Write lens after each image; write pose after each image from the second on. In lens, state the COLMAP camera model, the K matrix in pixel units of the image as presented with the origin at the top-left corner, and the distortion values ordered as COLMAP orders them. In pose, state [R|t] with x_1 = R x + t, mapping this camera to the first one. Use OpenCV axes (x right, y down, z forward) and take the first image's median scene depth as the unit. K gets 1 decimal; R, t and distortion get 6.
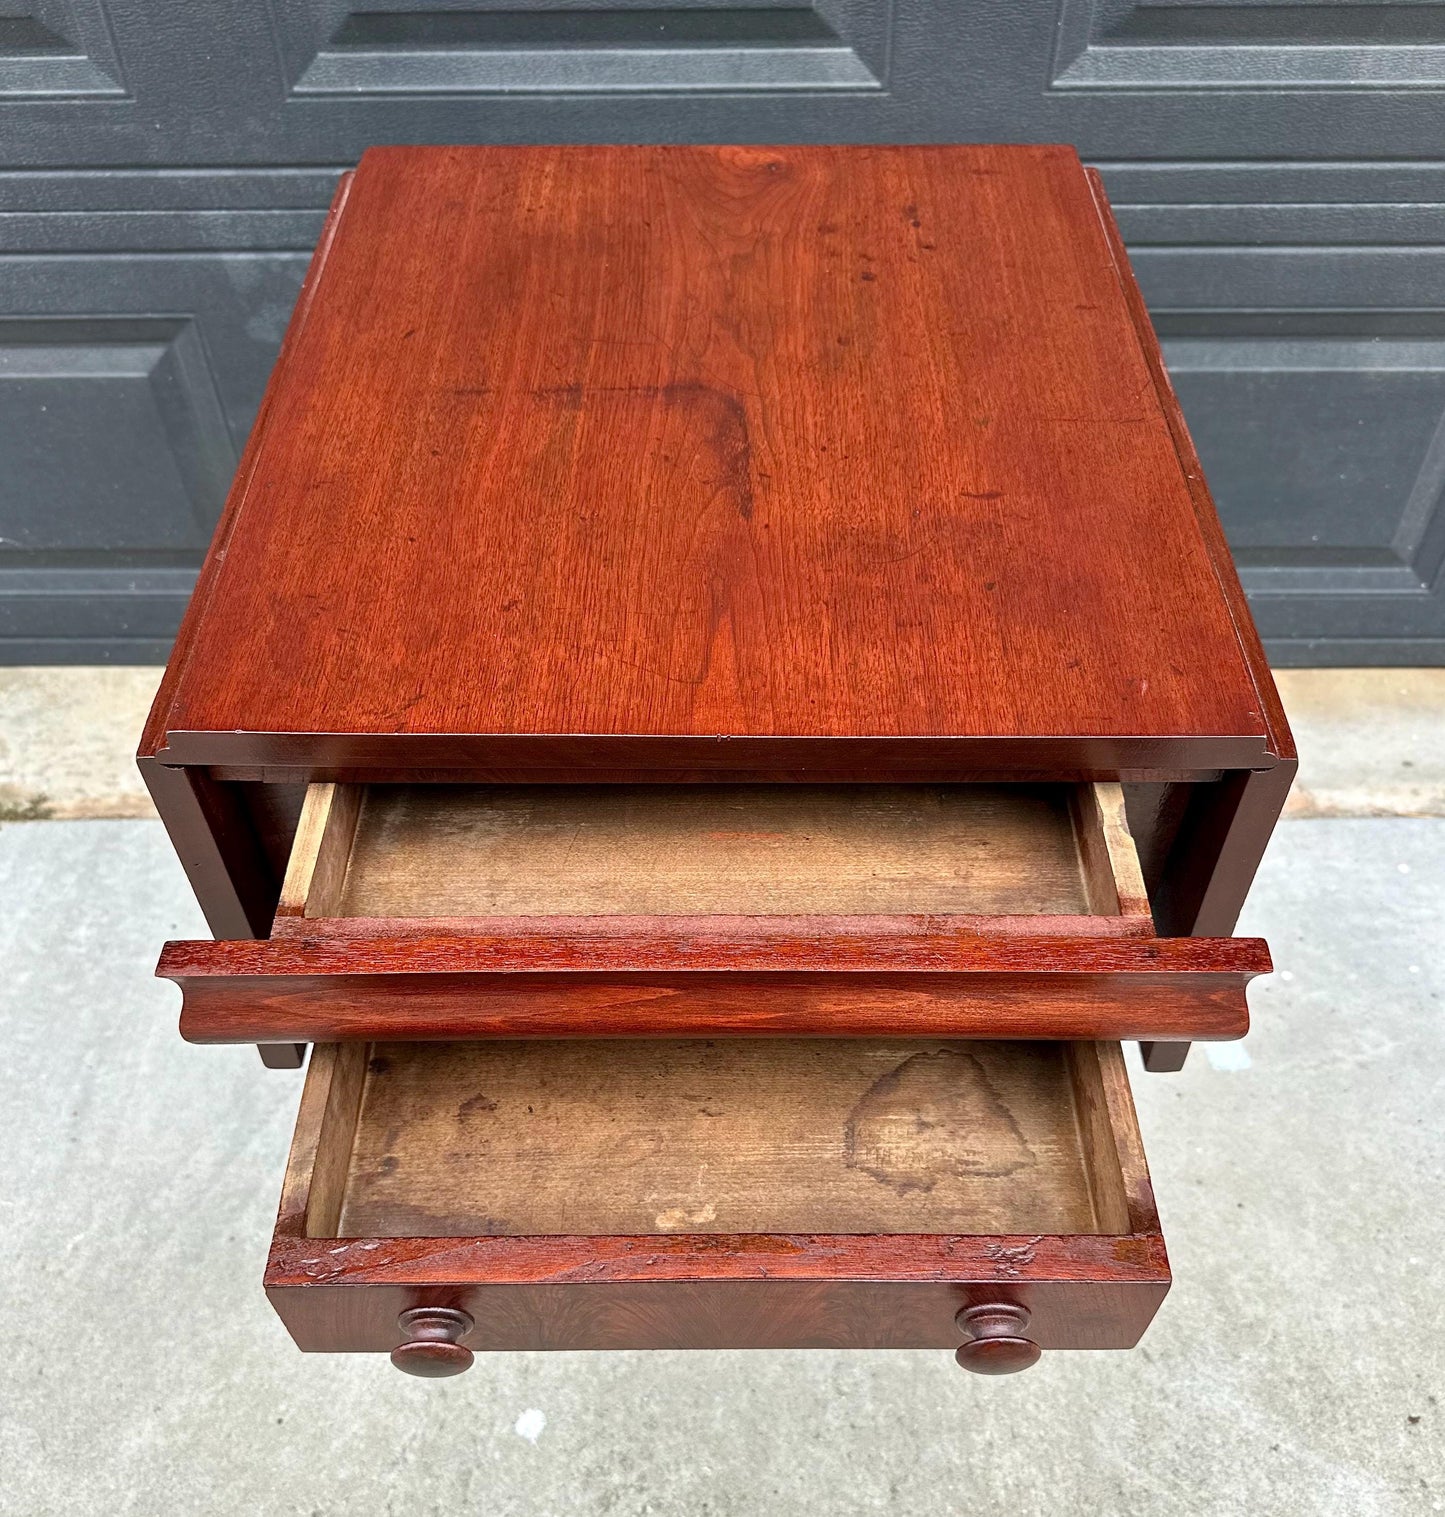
lens RADIAL K [[1504.1, 0, 717.3], [0, 1504.1, 850.9], [0, 0, 1]] dist [-0.008666, -0.003550]
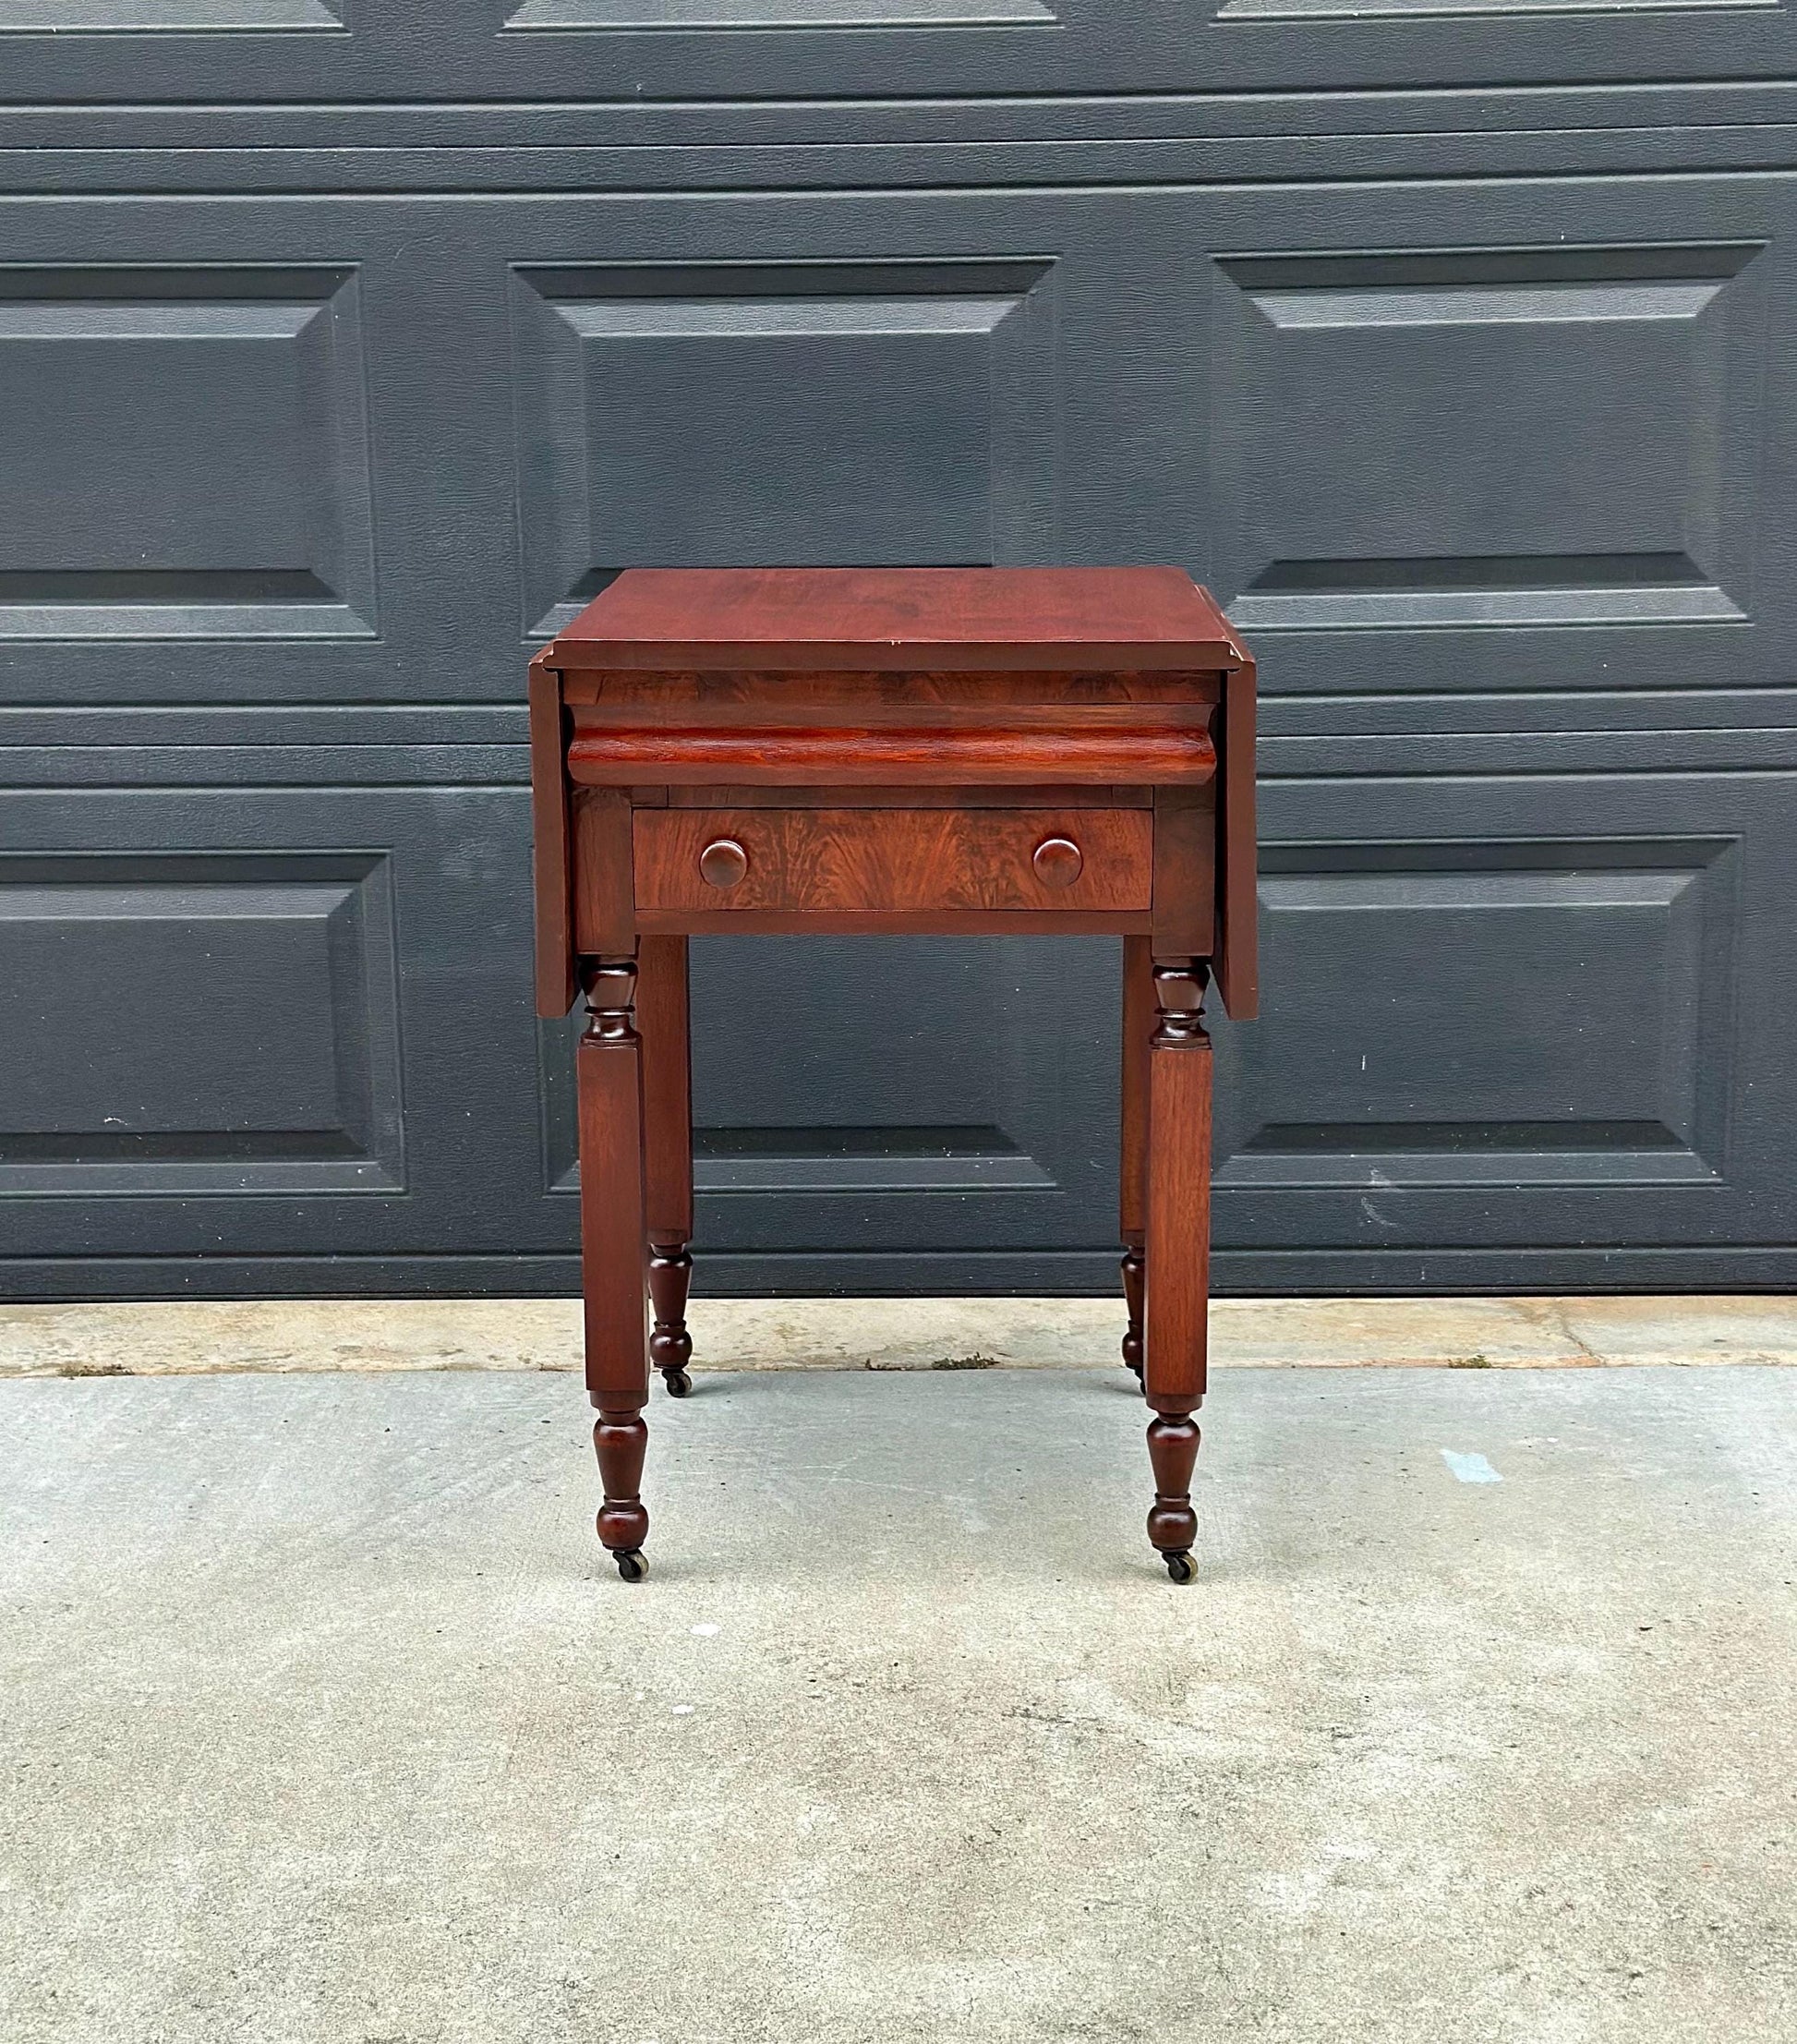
lens RADIAL K [[3608.8, 0, 902.2], [0, 3608.8, 1133.7], [0, 0, 1]] dist [0.179471, -0.256562]
pose [[0.999966, 0.000504, -0.008281, 0.016966], [-0.005250, 0.811383, -0.584491, 1.366196], [0.006424, 0.584514, 0.811358, -0.966888]]
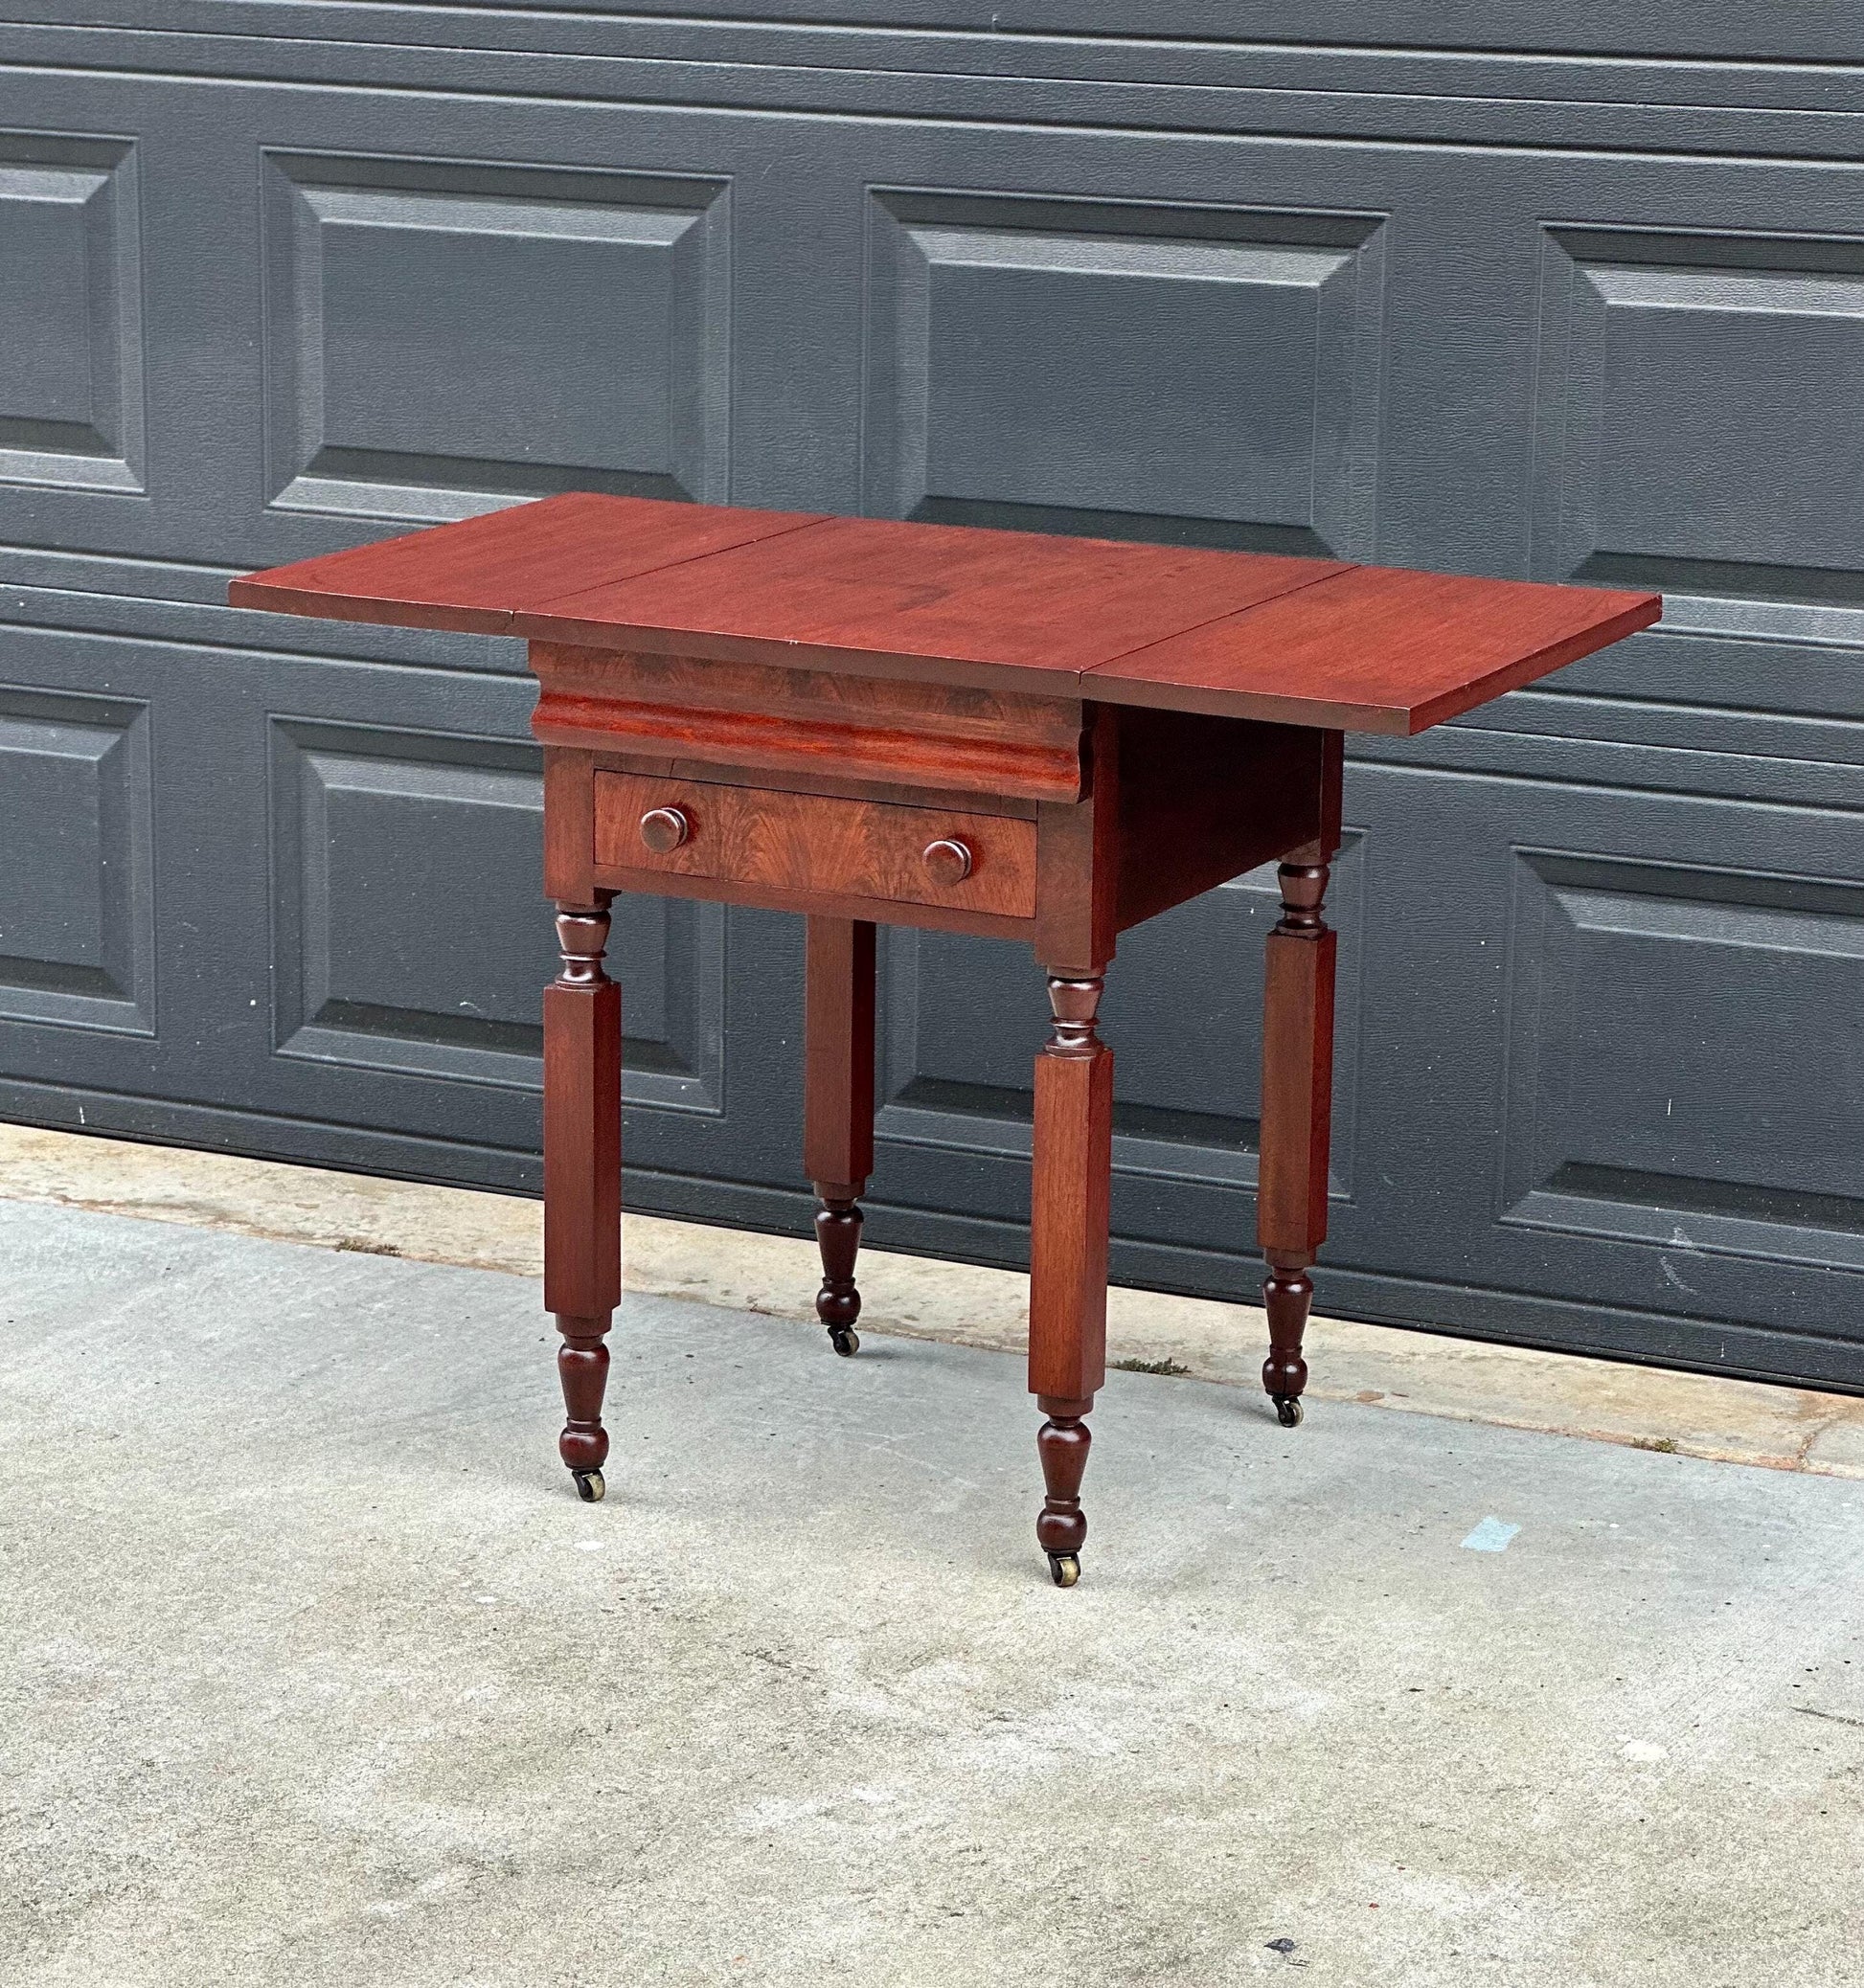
lens RADIAL K [[5848.3, 0, 933.6], [0, 5848.3, 1054.8], [0, 0, 1]] dist [-0.274587, 9.585313]
pose [[0.900094, 0.123983, -0.417683, 1.555965], [-0.344709, 0.788957, -0.508648, 1.889622], [0.266470, 0.601810, 0.752874, -1.927349]]
